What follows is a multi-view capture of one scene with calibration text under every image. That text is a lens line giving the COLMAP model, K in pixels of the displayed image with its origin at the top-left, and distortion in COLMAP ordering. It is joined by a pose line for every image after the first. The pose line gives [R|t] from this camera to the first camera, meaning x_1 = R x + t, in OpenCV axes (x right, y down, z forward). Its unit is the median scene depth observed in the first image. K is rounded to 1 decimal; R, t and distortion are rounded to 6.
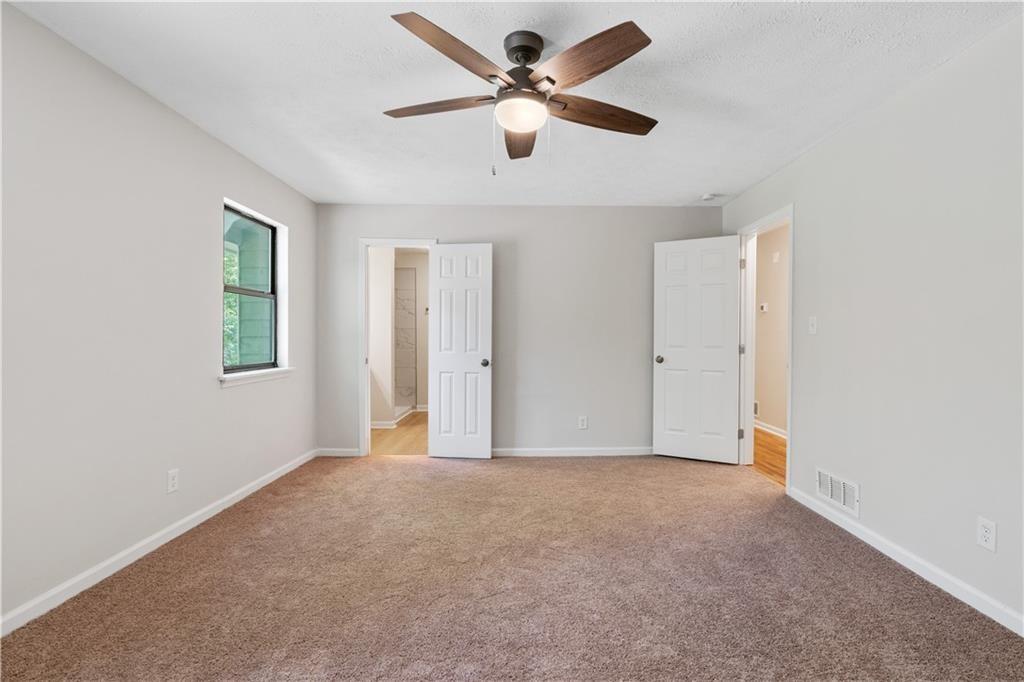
lens RADIAL K [[464.5, 0, 512.0], [0, 464.5, 341.4], [0, 0, 1]] dist [-0.007763, 0.002662]
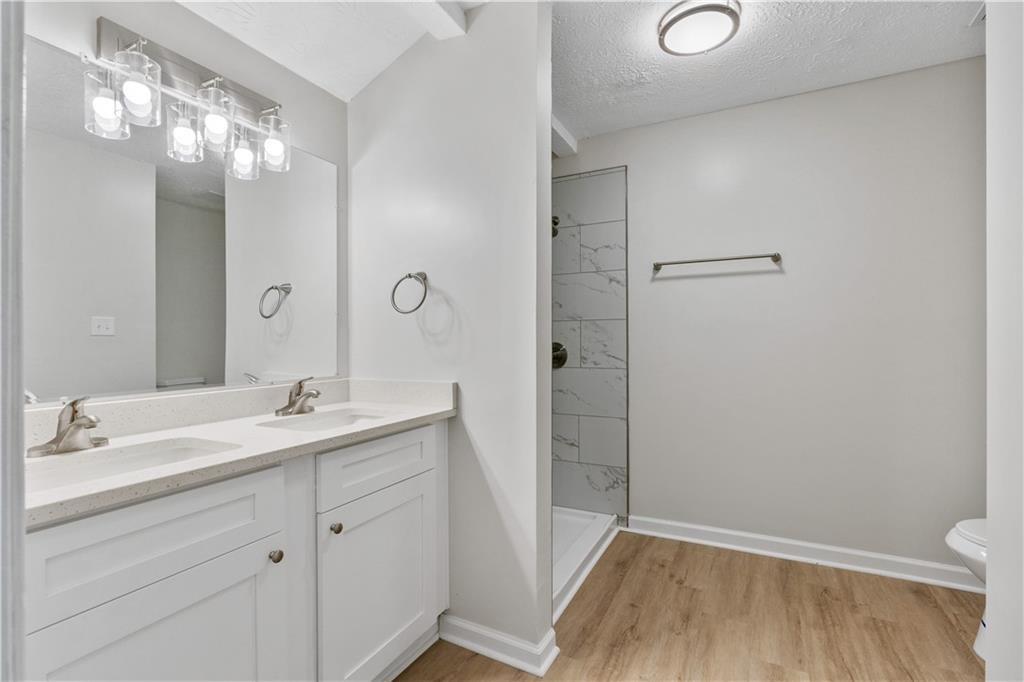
lens RADIAL K [[464.5, 0, 510.5], [0, 464.5, 340.2], [0, 0, 1]] dist [-0.007763, 0.002662]
pose [[0.901951, -0.003855, -0.431822, -0.126839], [-0.003984, 0.999843, -0.017247, -0.002466], [0.431821, 0.017276, 0.901794, 0.604401]]
